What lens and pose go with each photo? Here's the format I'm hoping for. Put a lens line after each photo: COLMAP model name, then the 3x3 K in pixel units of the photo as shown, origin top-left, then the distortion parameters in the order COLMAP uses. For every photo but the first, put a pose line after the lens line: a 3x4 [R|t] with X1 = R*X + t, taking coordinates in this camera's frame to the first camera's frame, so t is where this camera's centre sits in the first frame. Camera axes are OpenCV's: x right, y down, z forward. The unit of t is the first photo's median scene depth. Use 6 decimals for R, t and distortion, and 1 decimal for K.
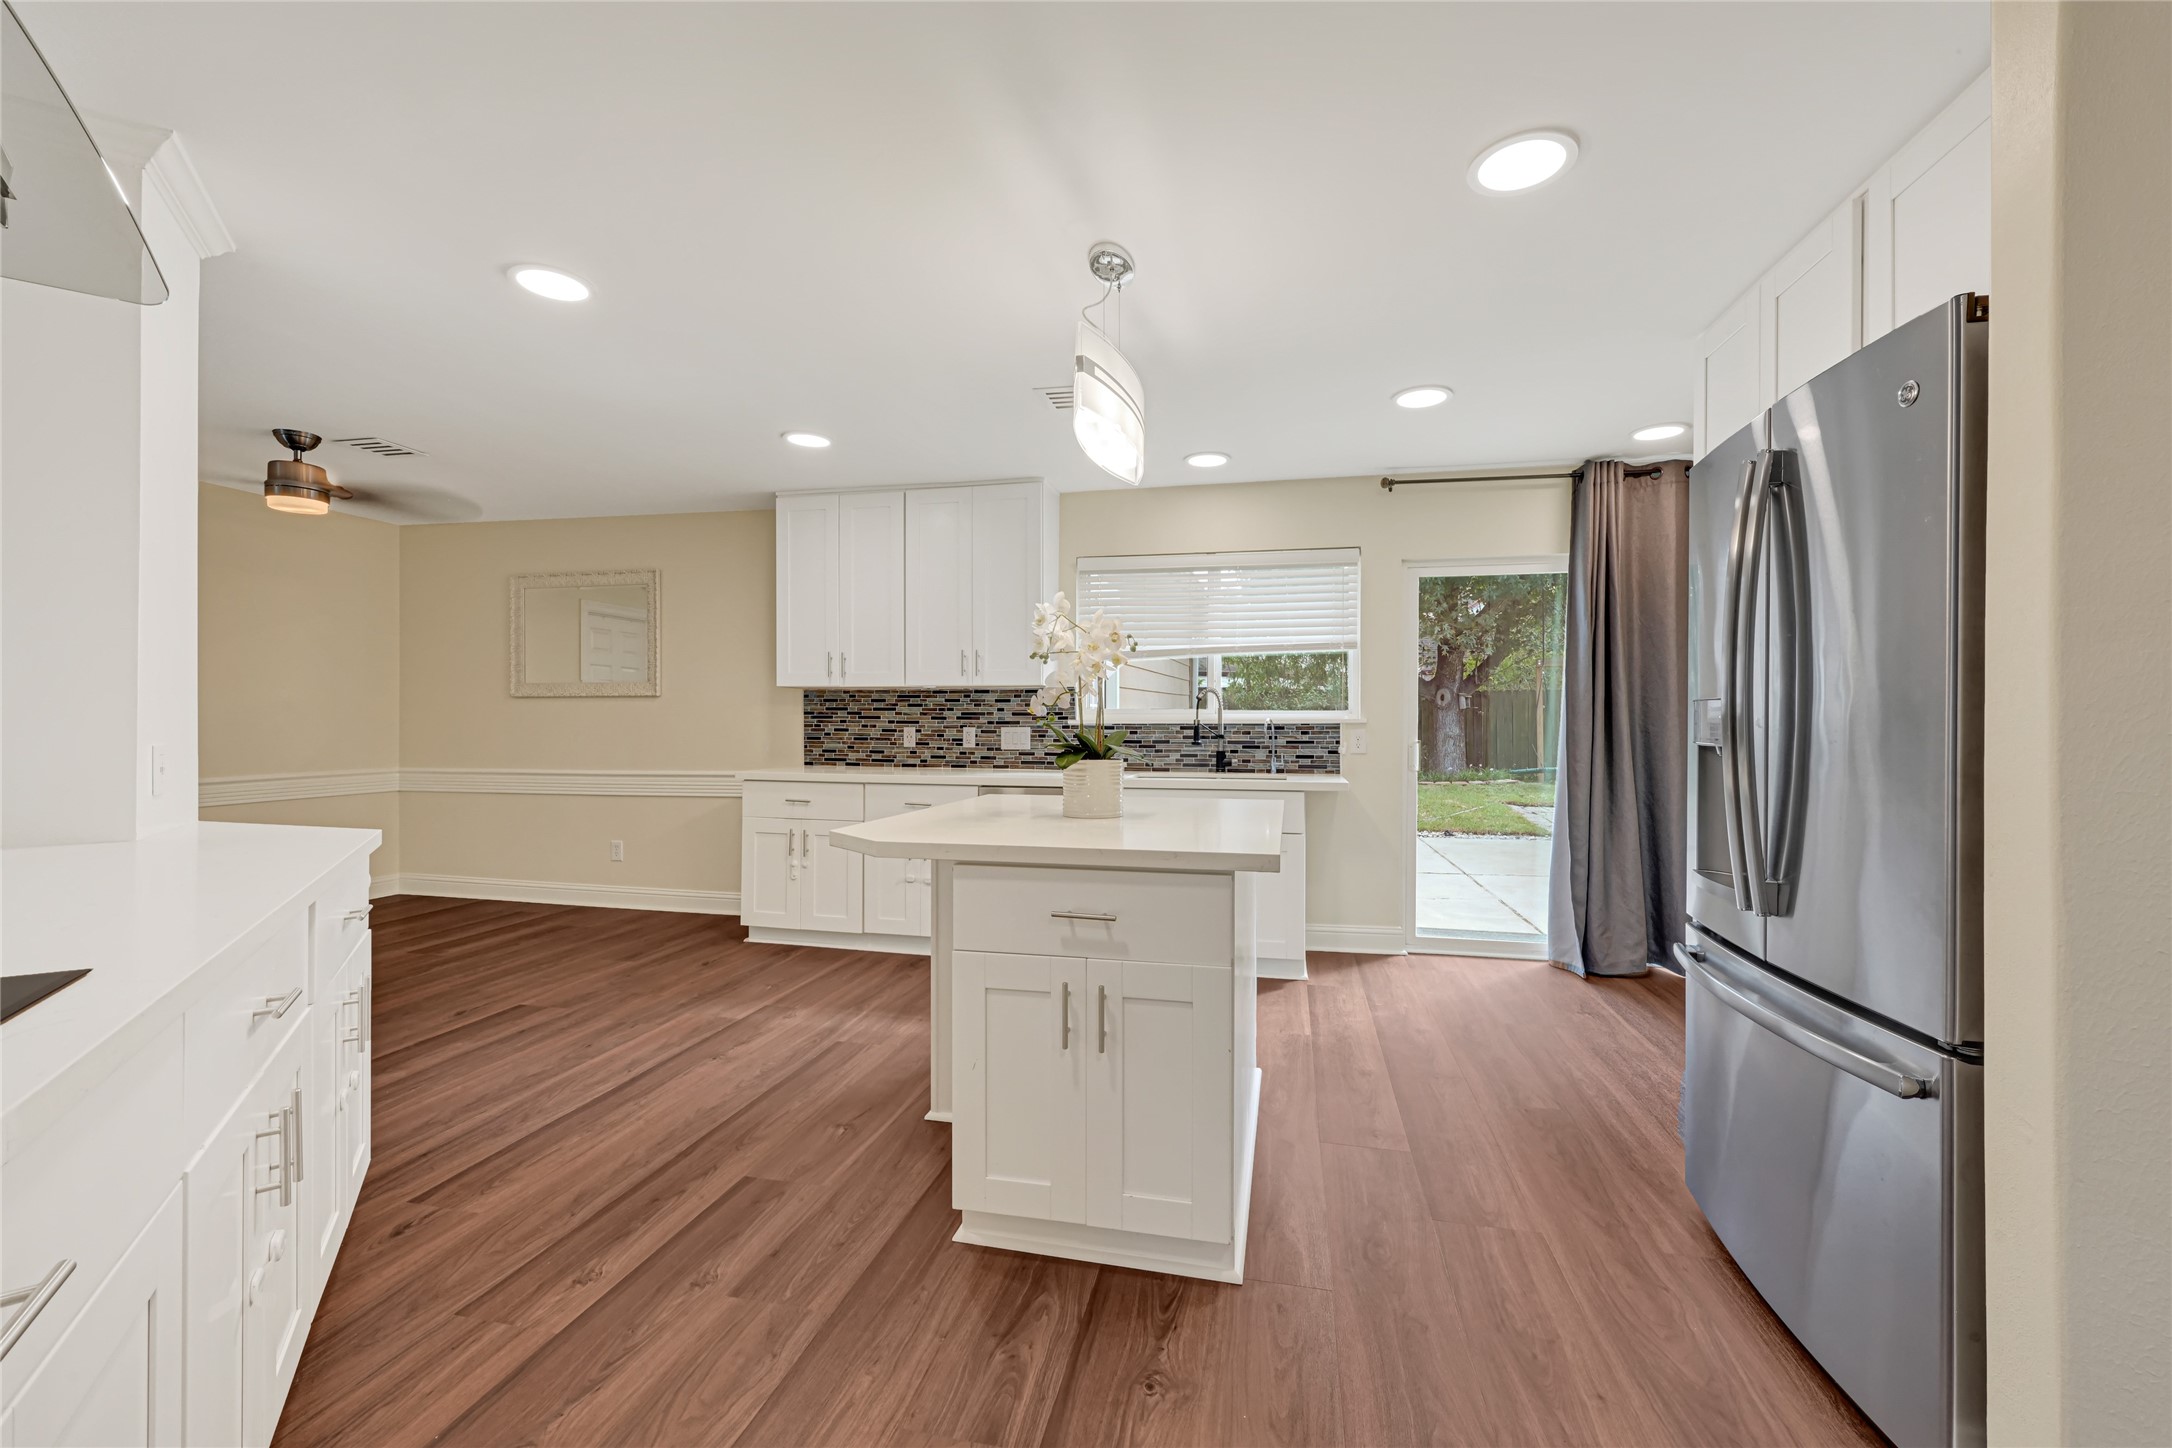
lens RADIAL K [[880.9, 0, 1076.6], [0, 880.9, 724.5], [0, 0, 1]] dist [0.002545, 0.000565]
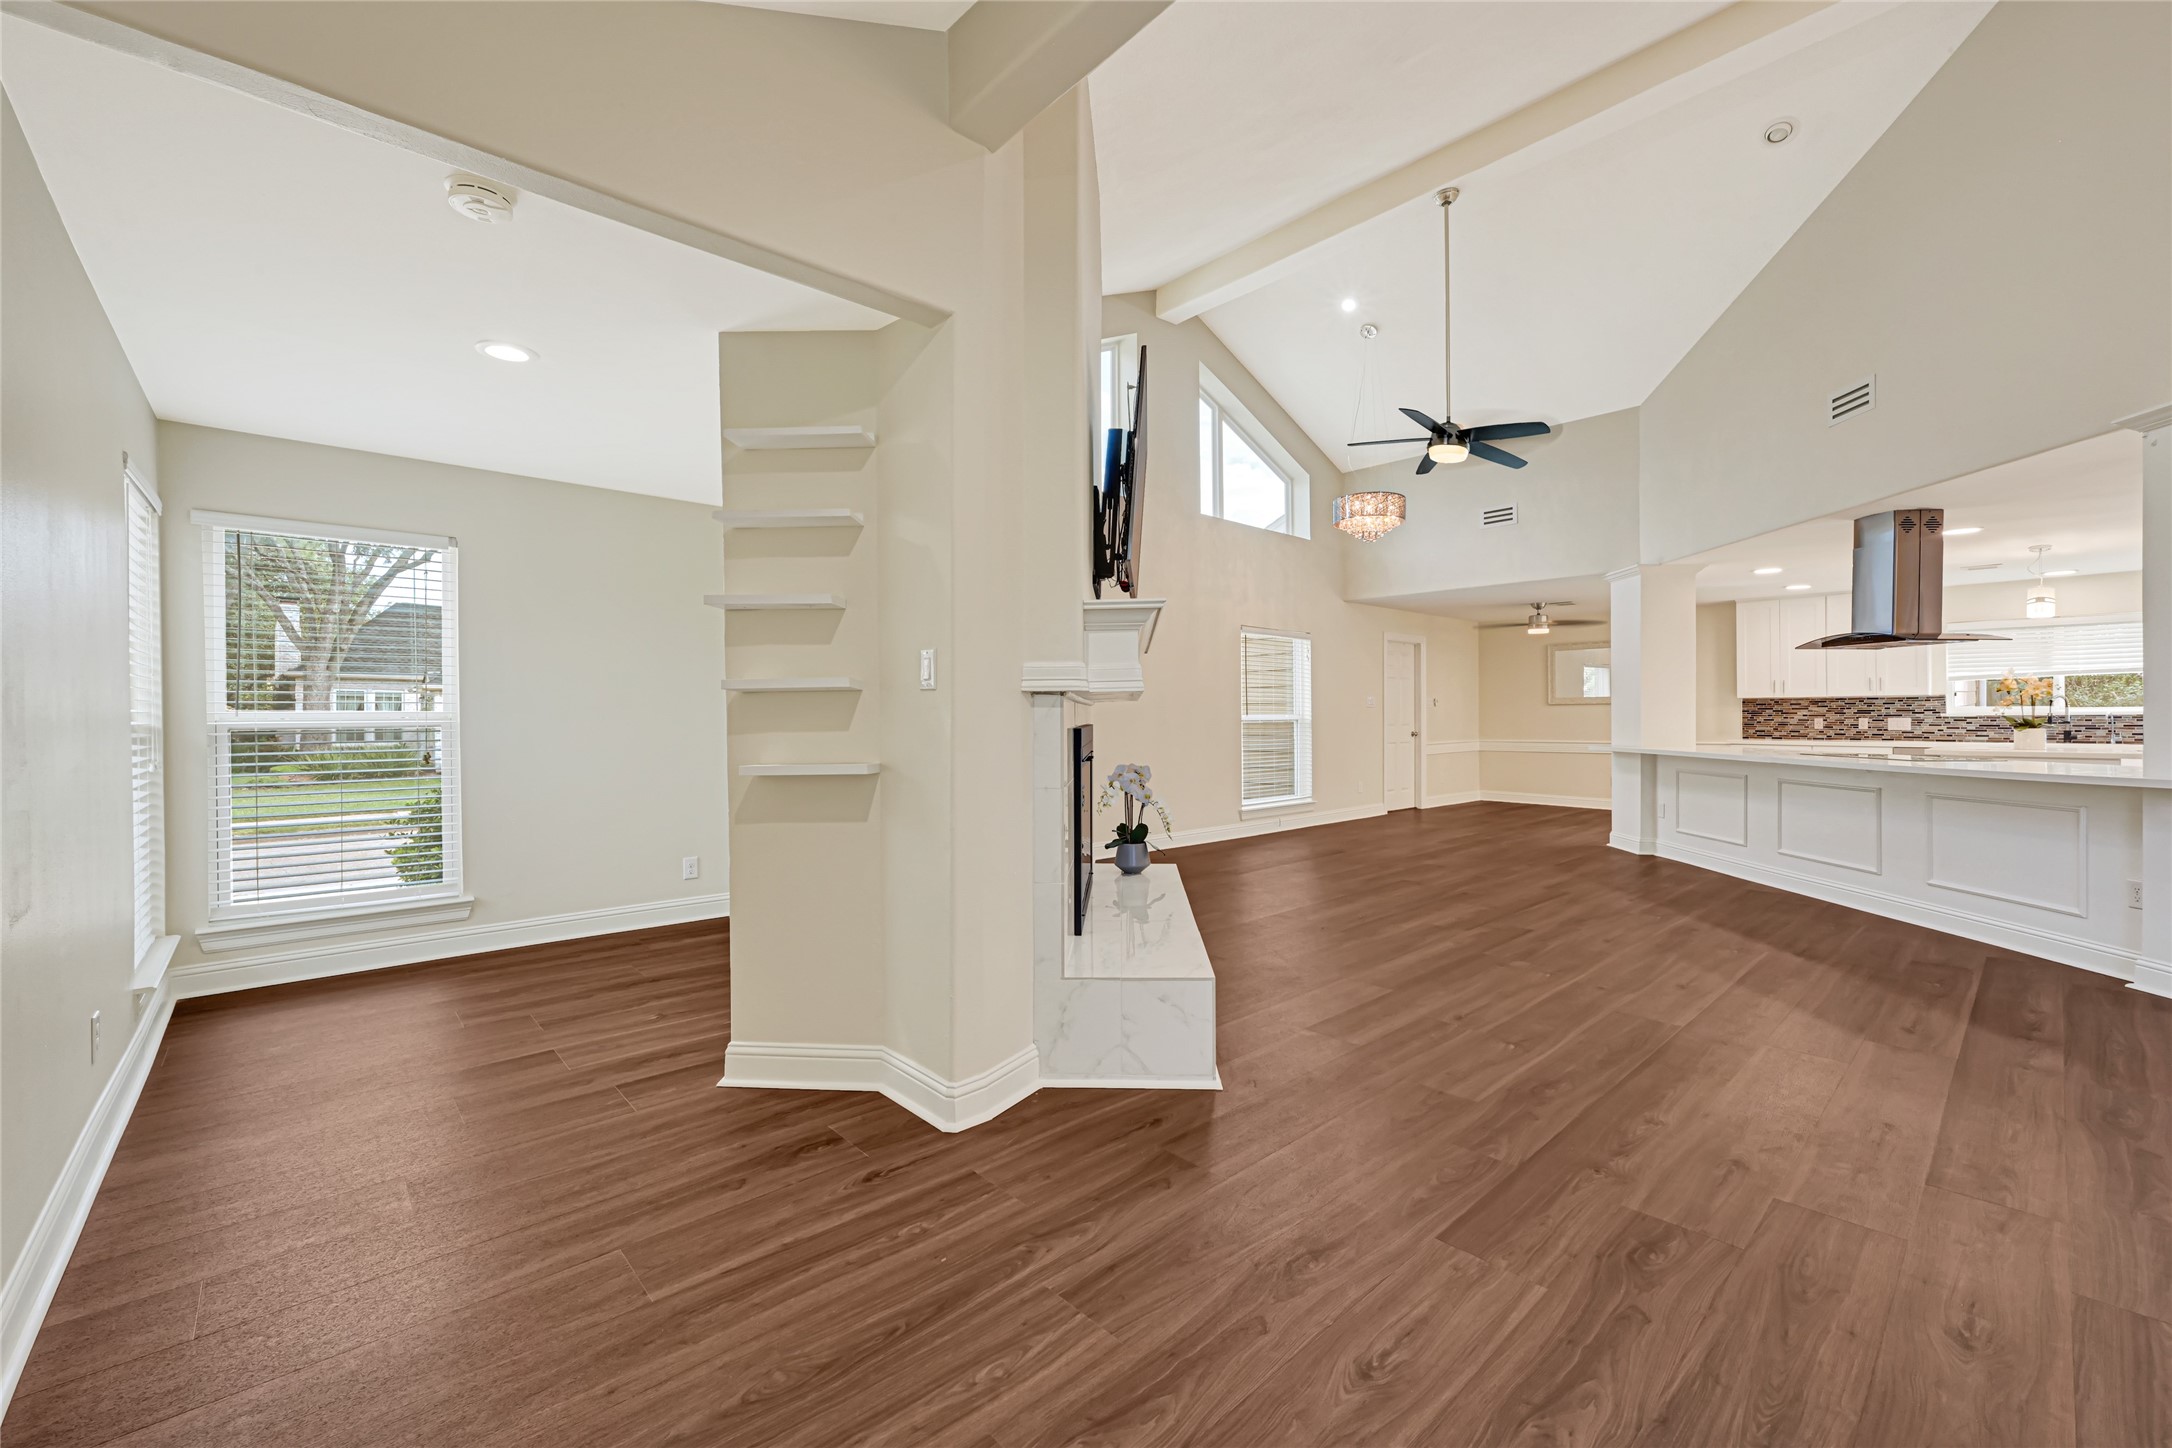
lens RADIAL K [[880.9, 0, 1094.6], [0, 880.9, 718.0], [0, 0, 1]] dist [0.002545, 0.000565]
pose [[0.824940, -0.004782, -0.565200, -0.406863], [0.003685, 0.999988, -0.003082, 0.002846], [0.565208, 0.000460, 0.824948, -1.434896]]
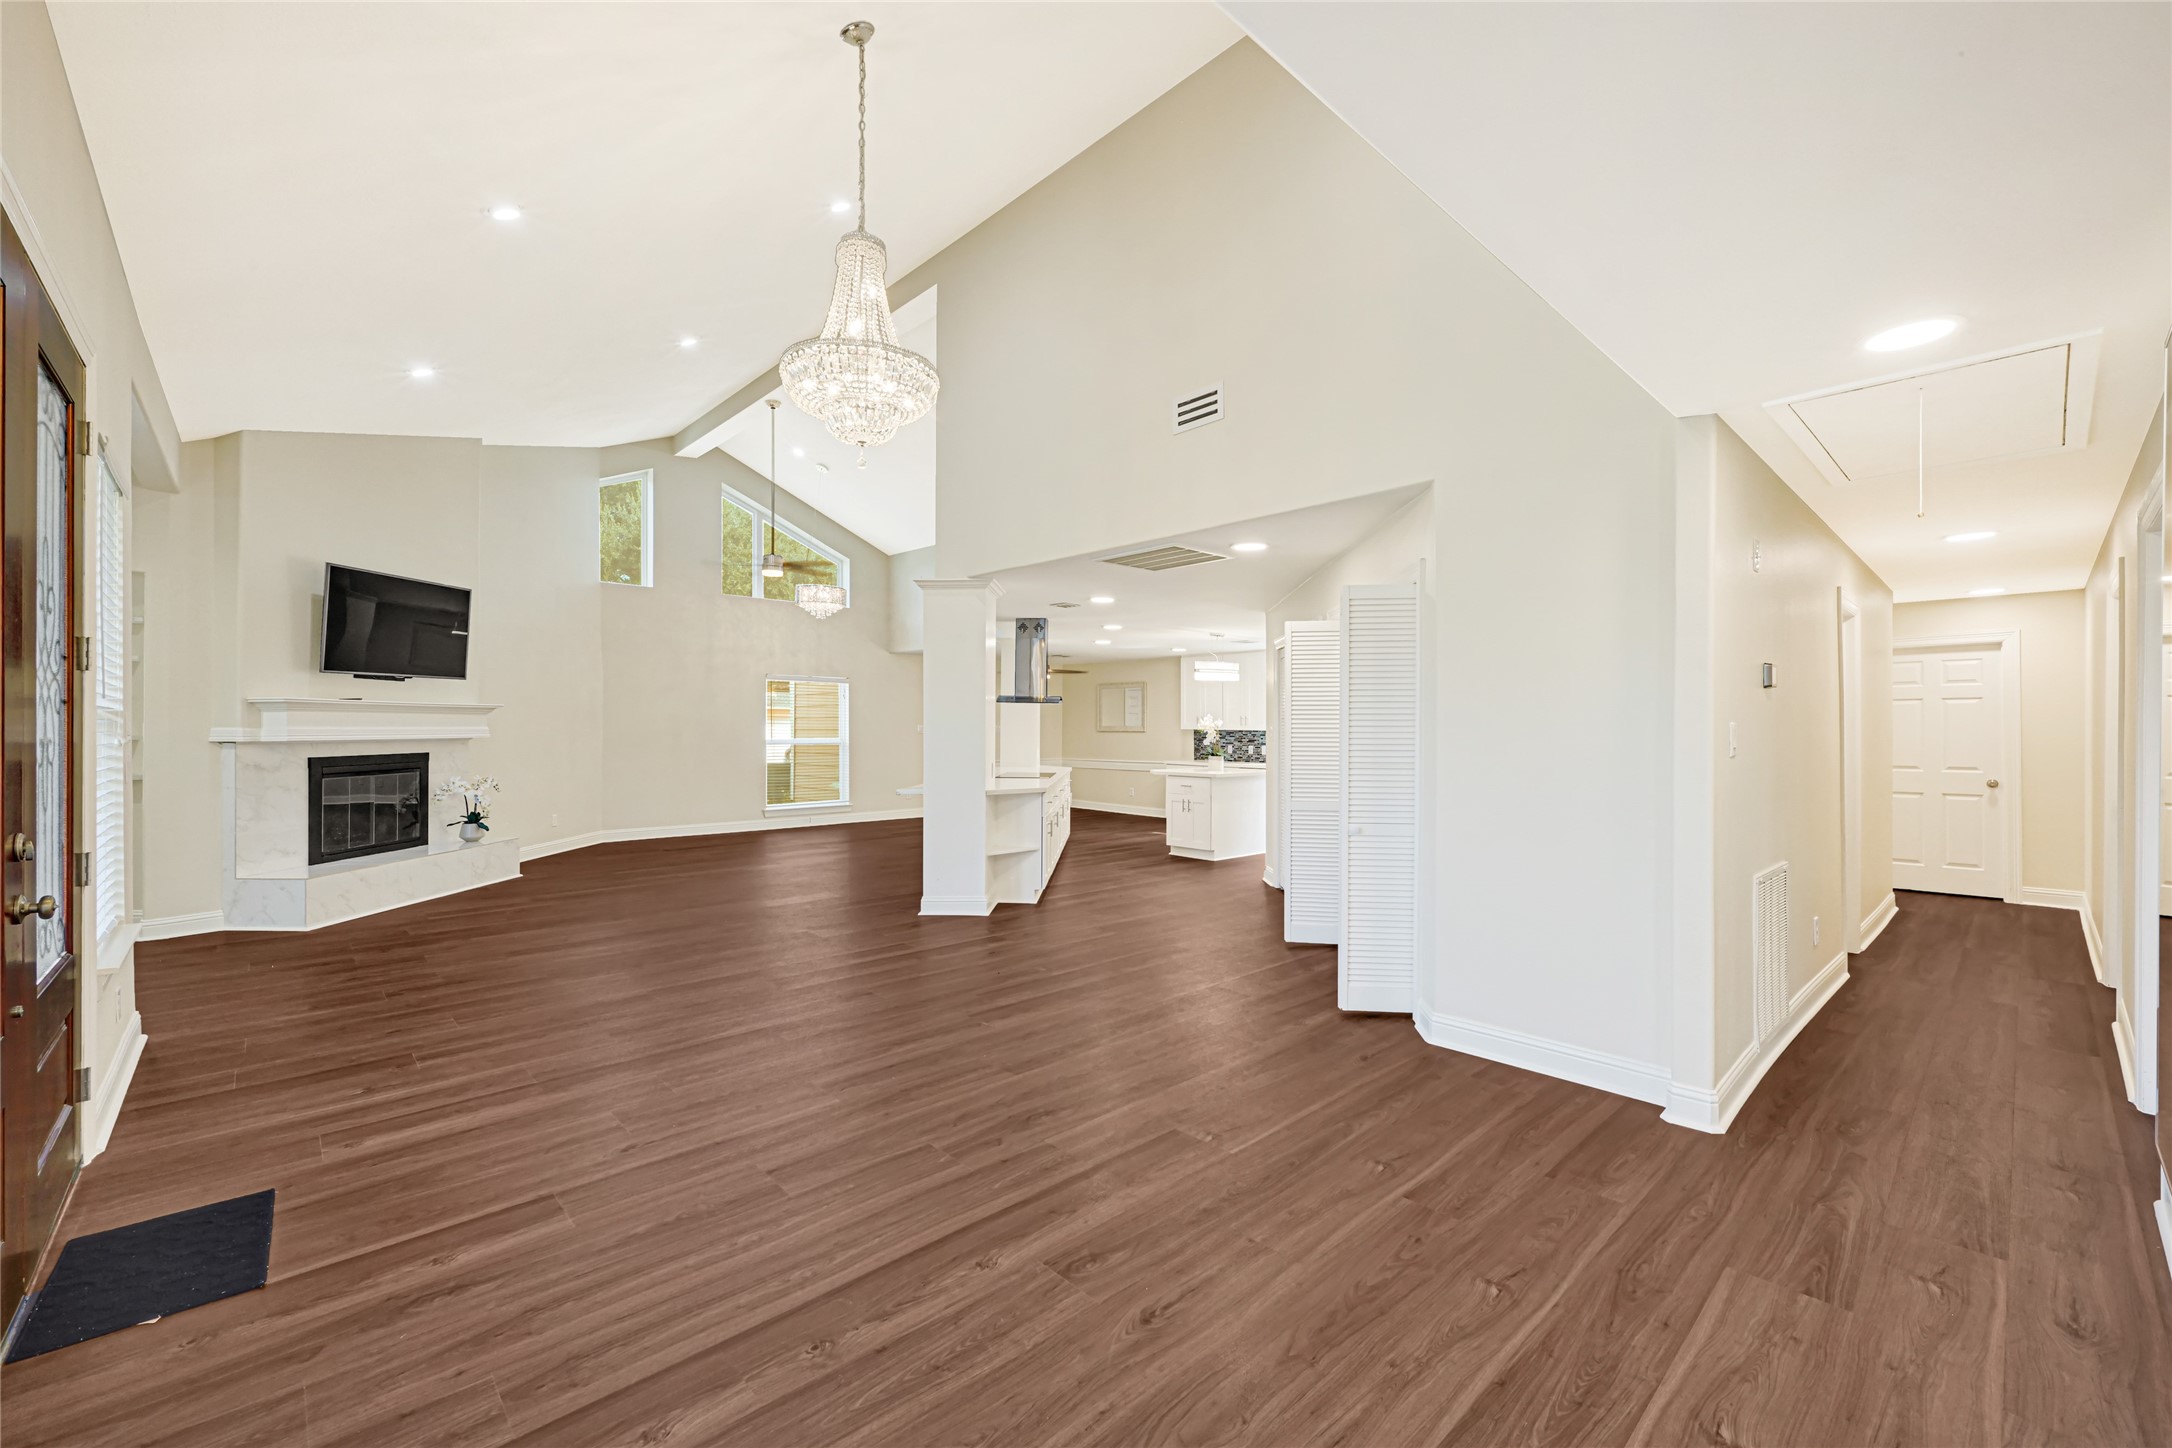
lens RADIAL K [[880.9, 0, 1088.2], [0, 880.9, 729.8], [0, 0, 1]] dist [0.002545, 0.000565]
pose [[0.830497, 0.003623, -0.557012, 0.886126], [-0.005464, 0.999984, -0.001641, -0.035094], [0.556997, 0.004406, 0.830503, -1.324017]]
